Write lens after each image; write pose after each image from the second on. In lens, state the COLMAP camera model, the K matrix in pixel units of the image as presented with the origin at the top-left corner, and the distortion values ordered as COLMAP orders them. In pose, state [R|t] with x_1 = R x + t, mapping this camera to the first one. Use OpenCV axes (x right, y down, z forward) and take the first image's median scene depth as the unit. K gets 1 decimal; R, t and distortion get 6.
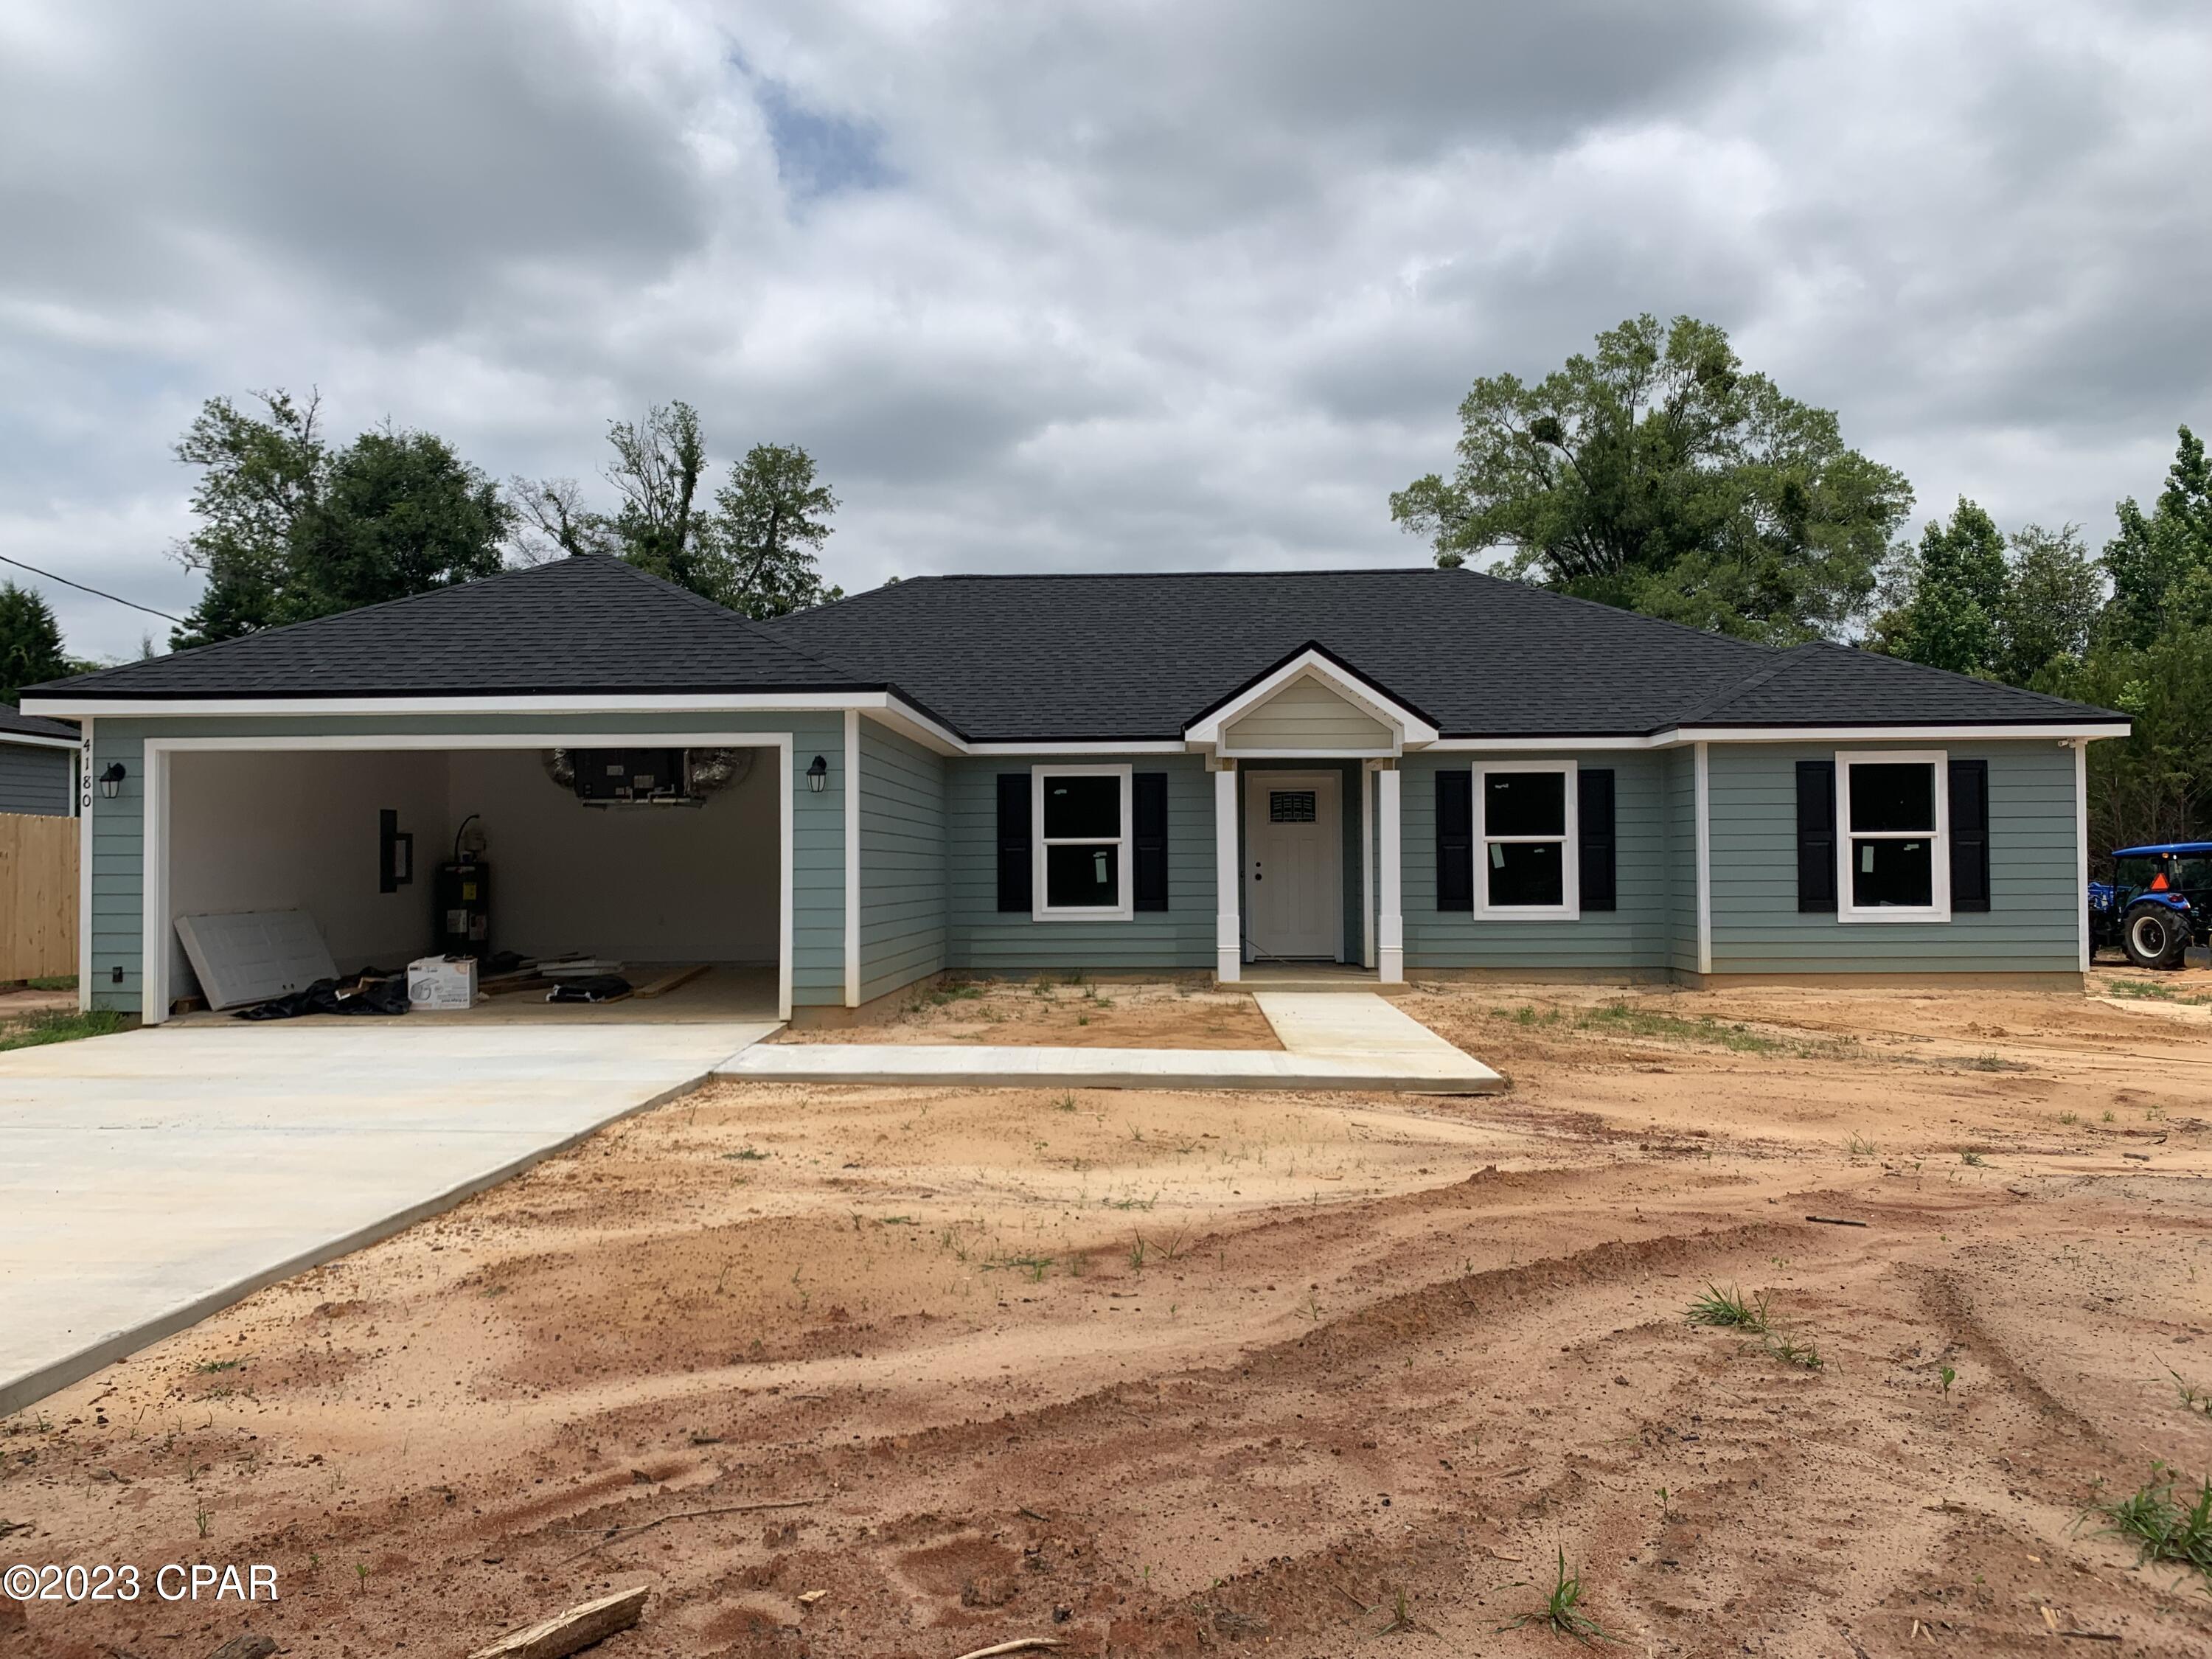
lens RADIAL K [[1691.8, 0, 1111.5], [0, 1691.8, 835.0], [0, 0, 1]] dist [0.051659, -0.097649]
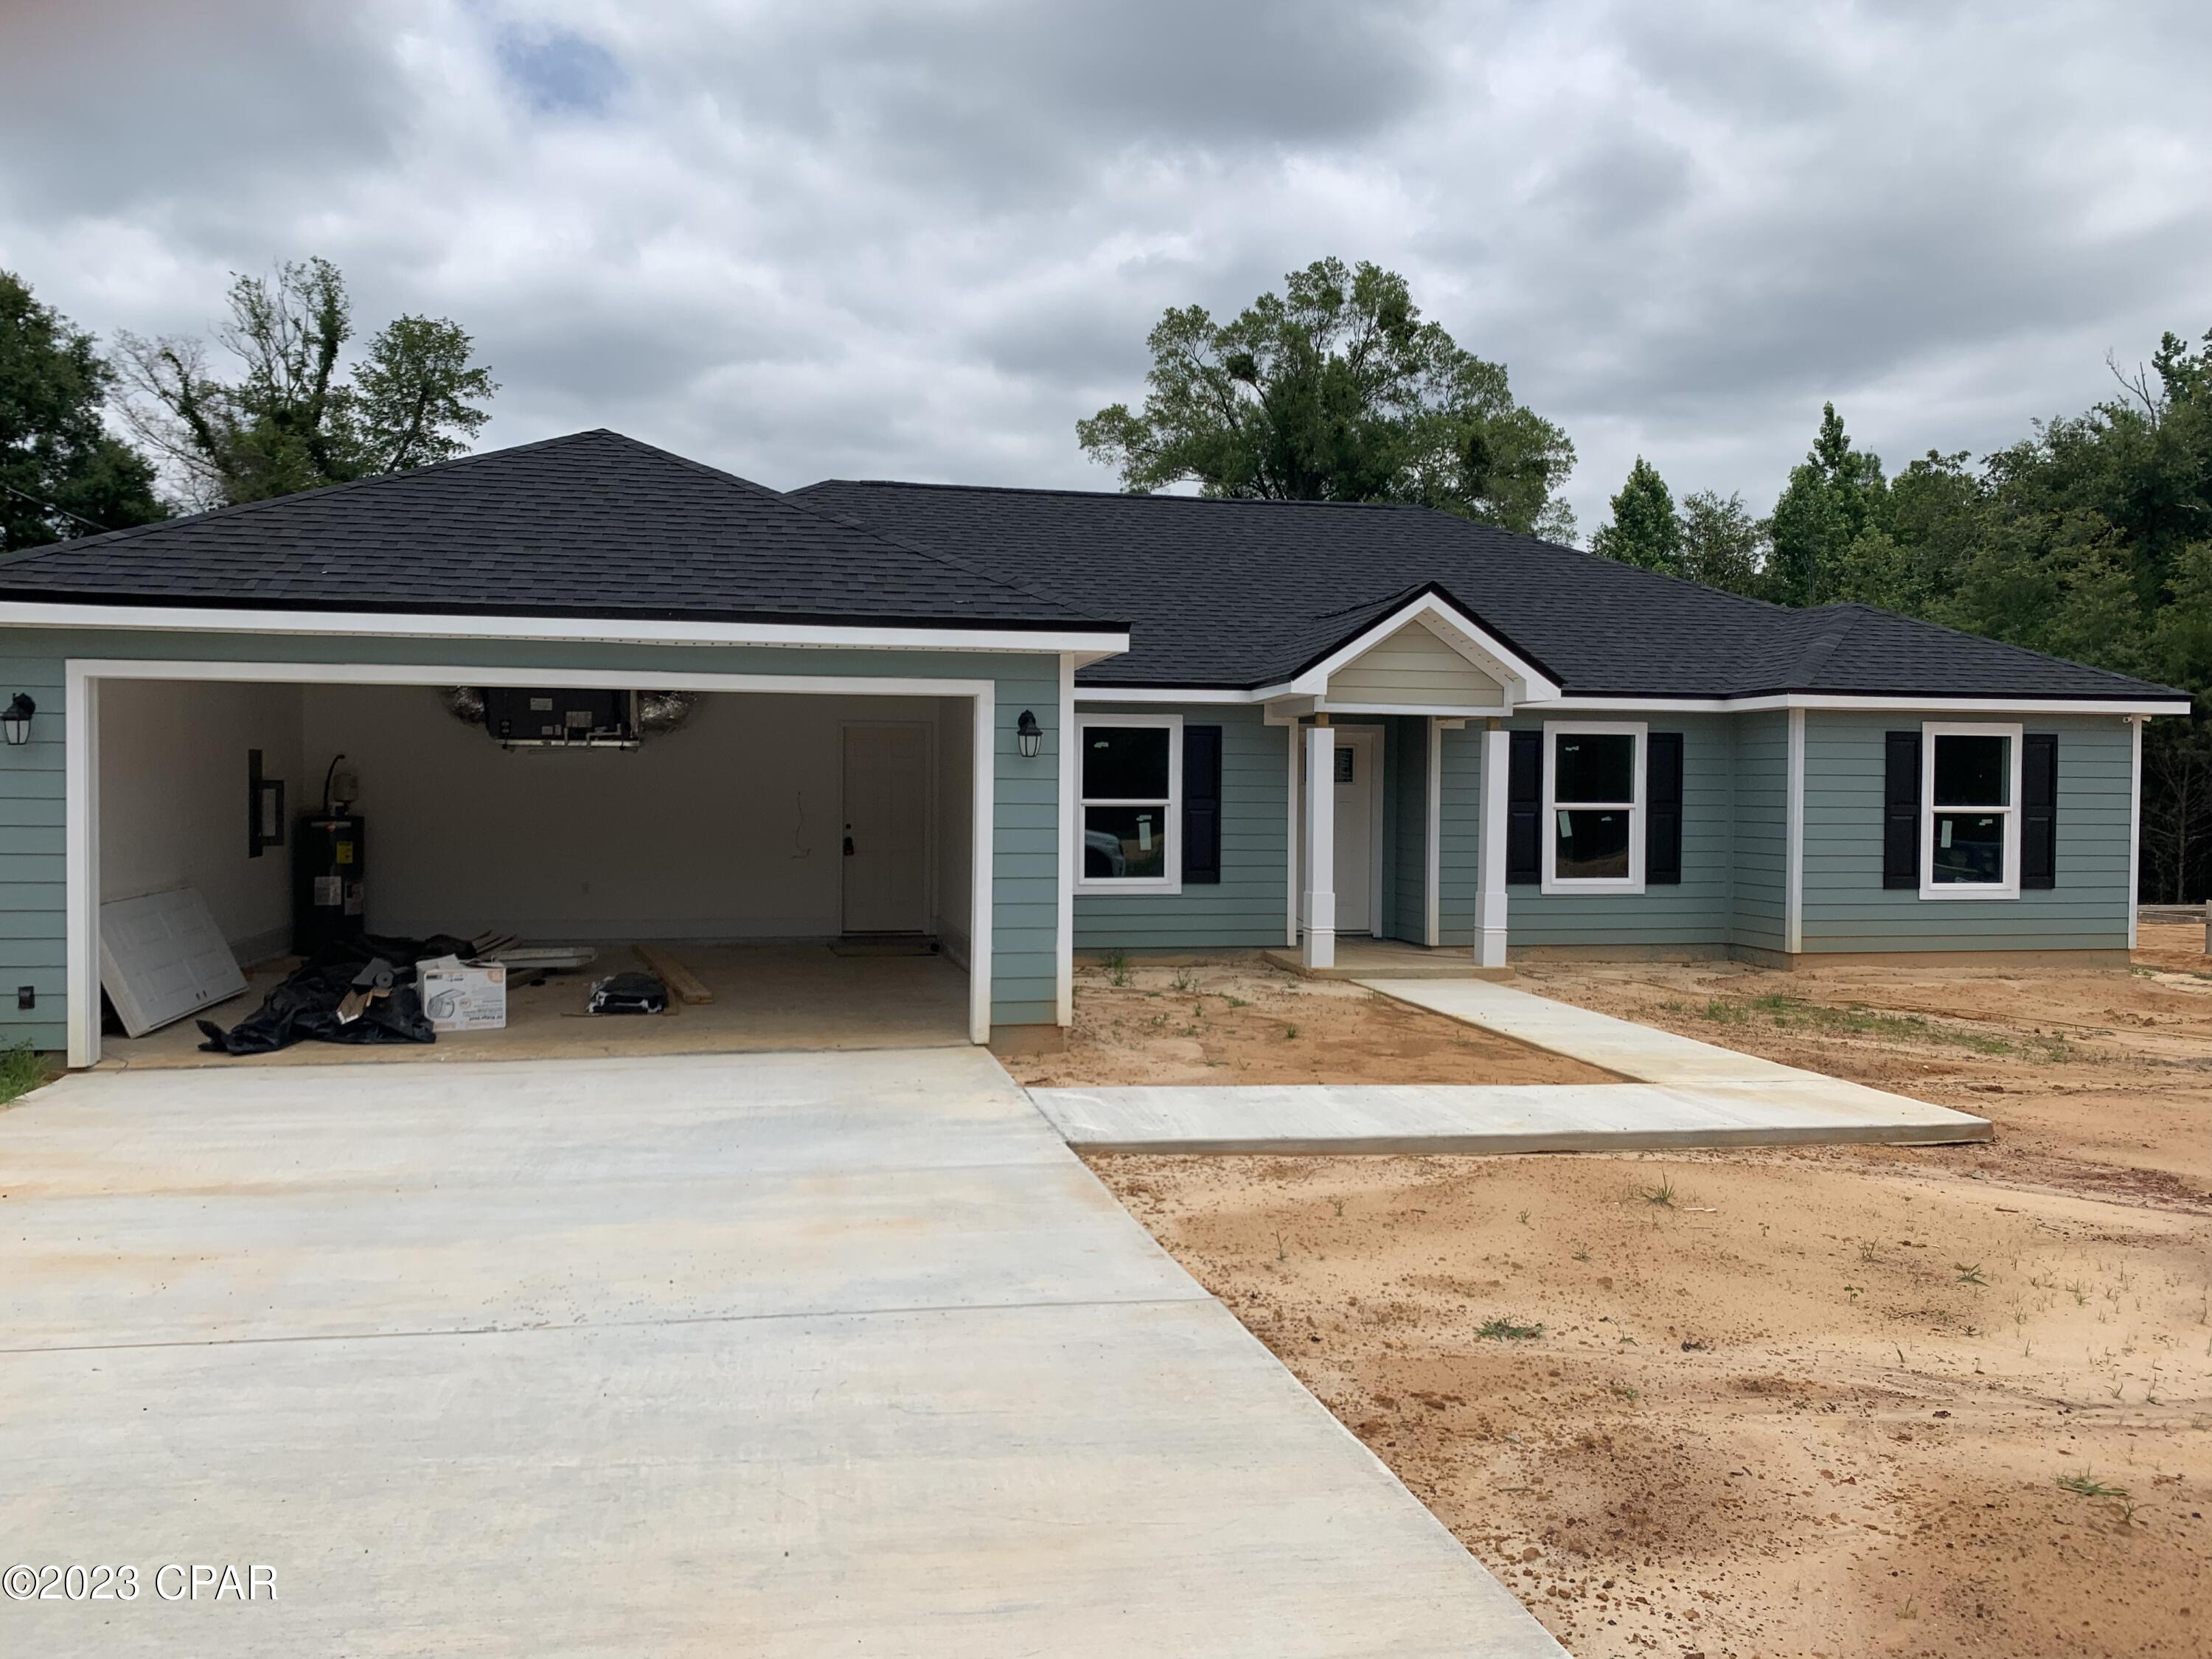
lens RADIAL K [[1689.8, 0, 1107.6], [0, 1689.8, 830.1], [0, 0, 1]] dist [0.035691, -0.043359]
pose [[0.971861, 0.009139, 0.235376, -0.230679], [-0.019175, 0.999000, 0.040387, -0.016798], [-0.234772, -0.043764, 0.971065, 0.161476]]
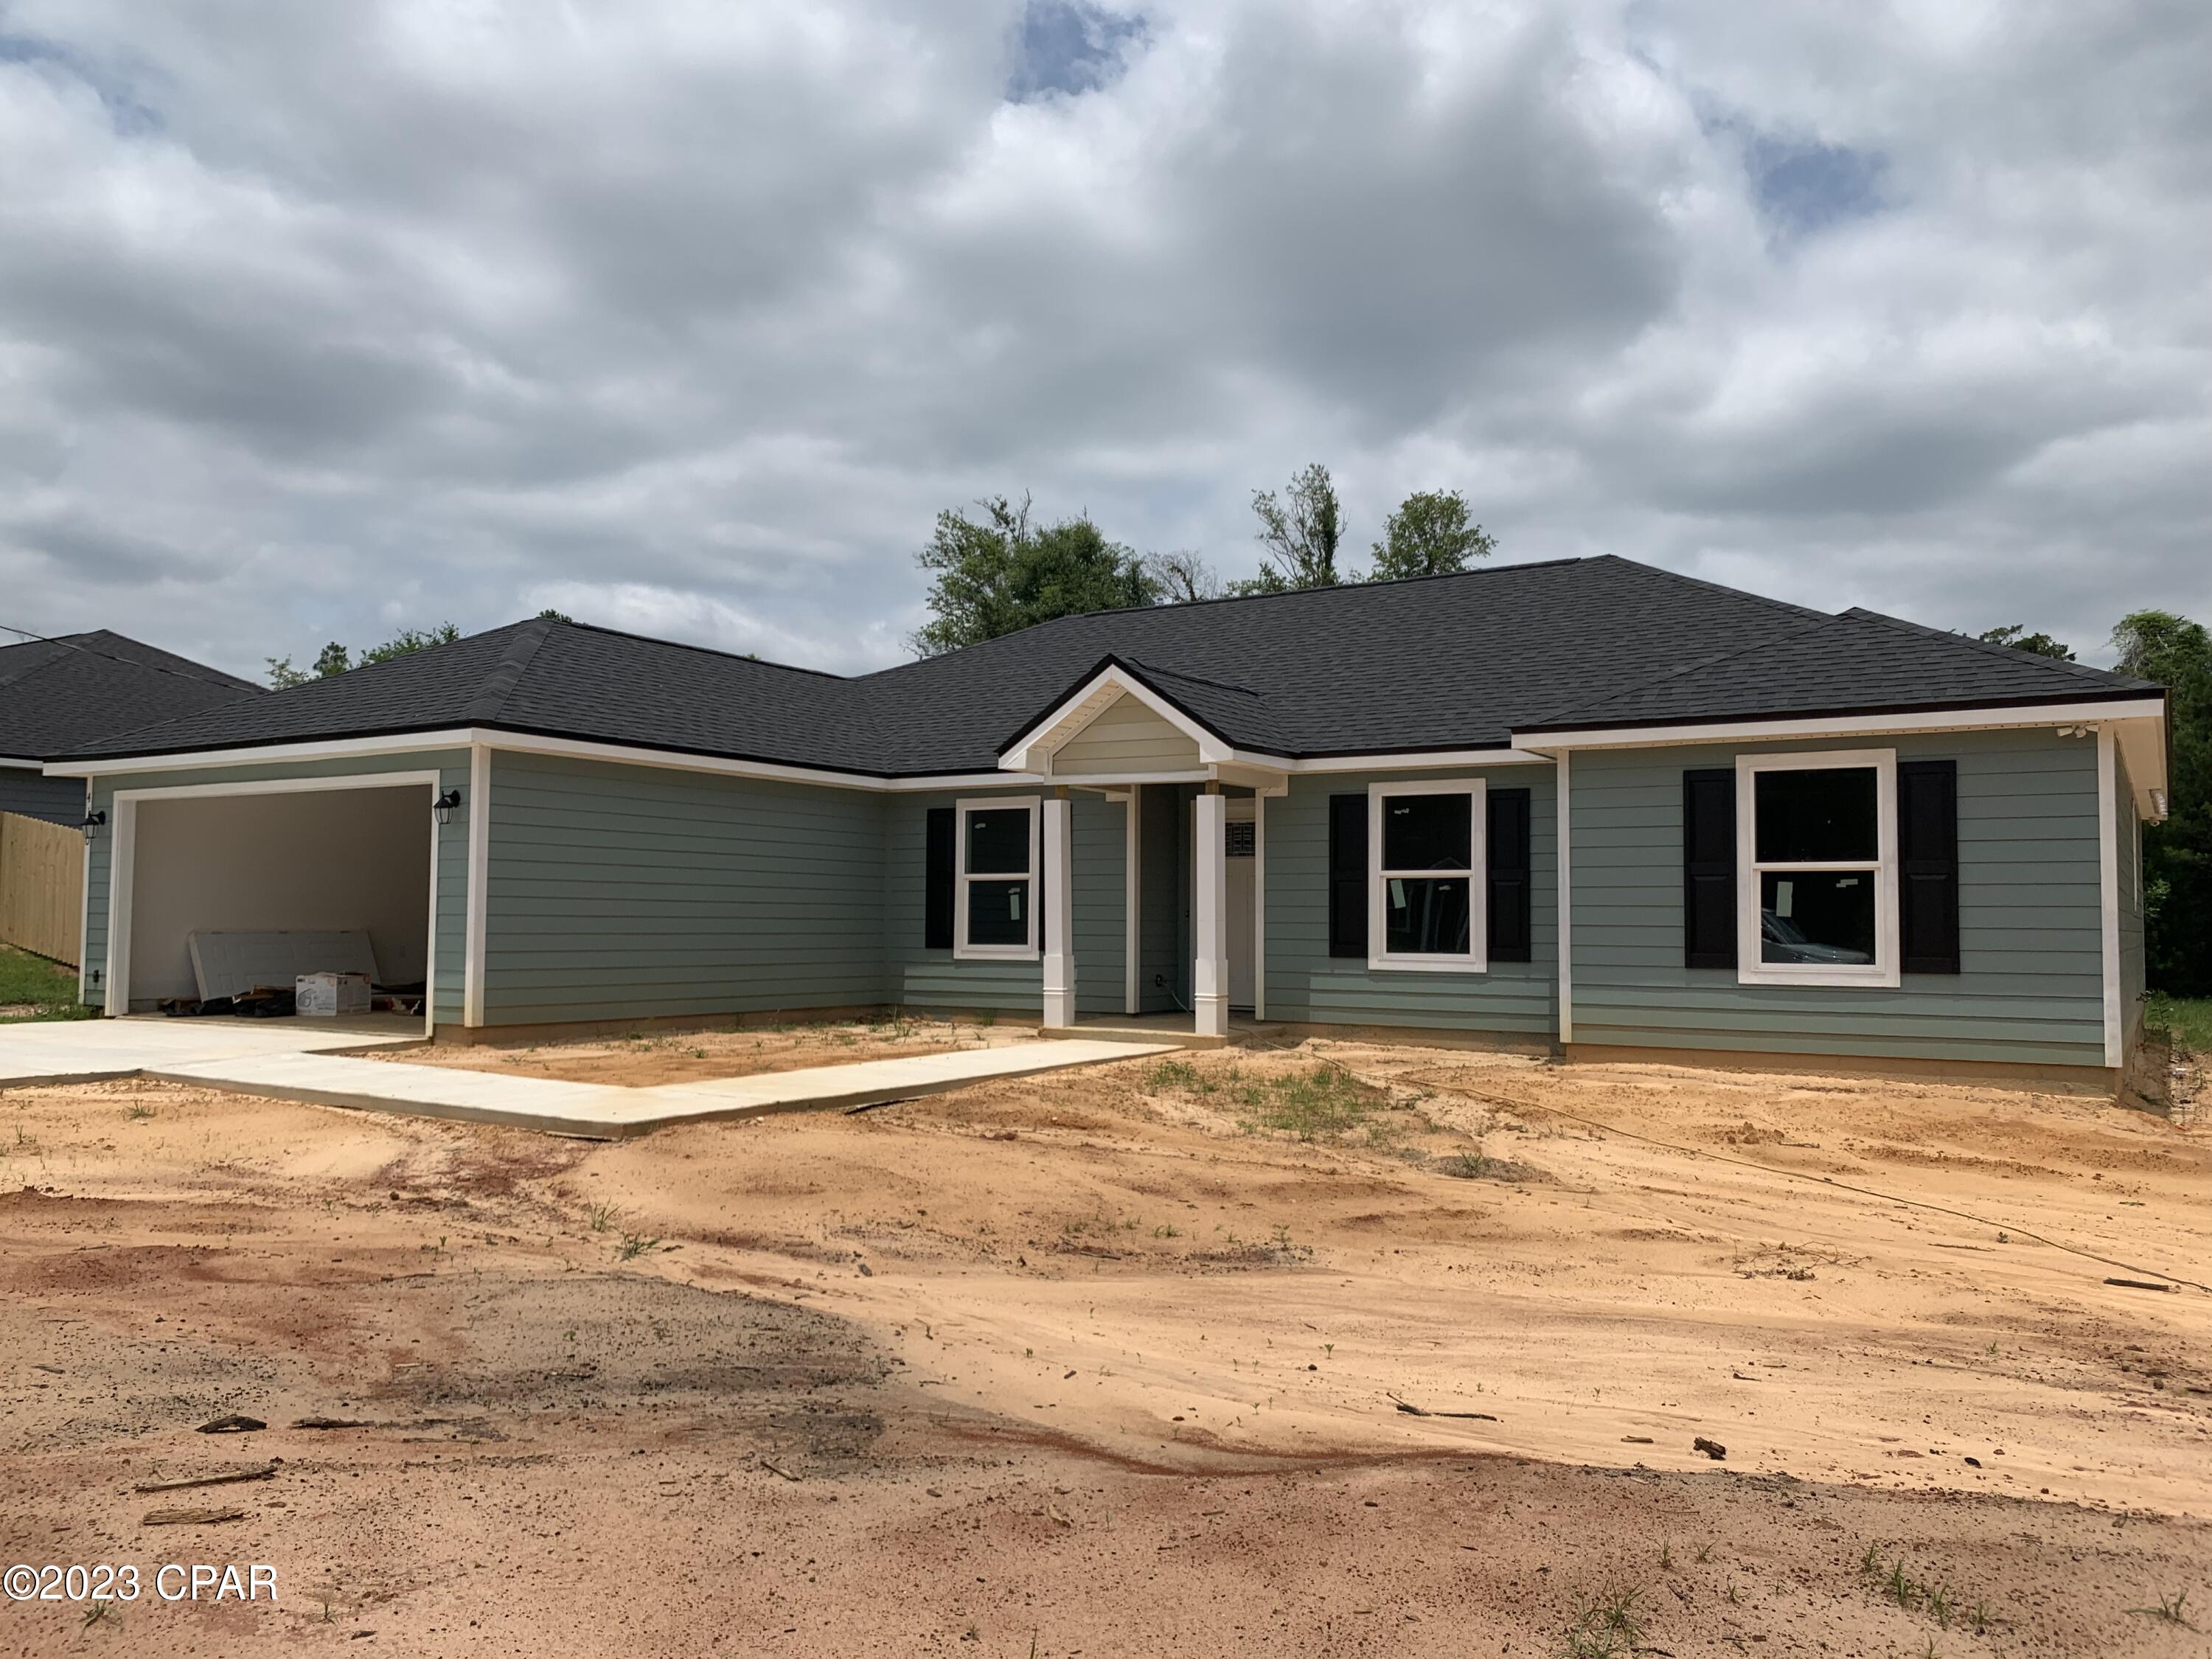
lens RADIAL K [[1689.8, 0, 1107.6], [0, 1689.8, 830.1], [0, 0, 1]] dist [0.035691, -0.043359]
pose [[0.867454, -0.014228, -0.497314, 0.519831], [-0.003516, 0.999391, -0.034726, 0.010138], [0.497505, 0.031872, 0.866875, 0.196655]]
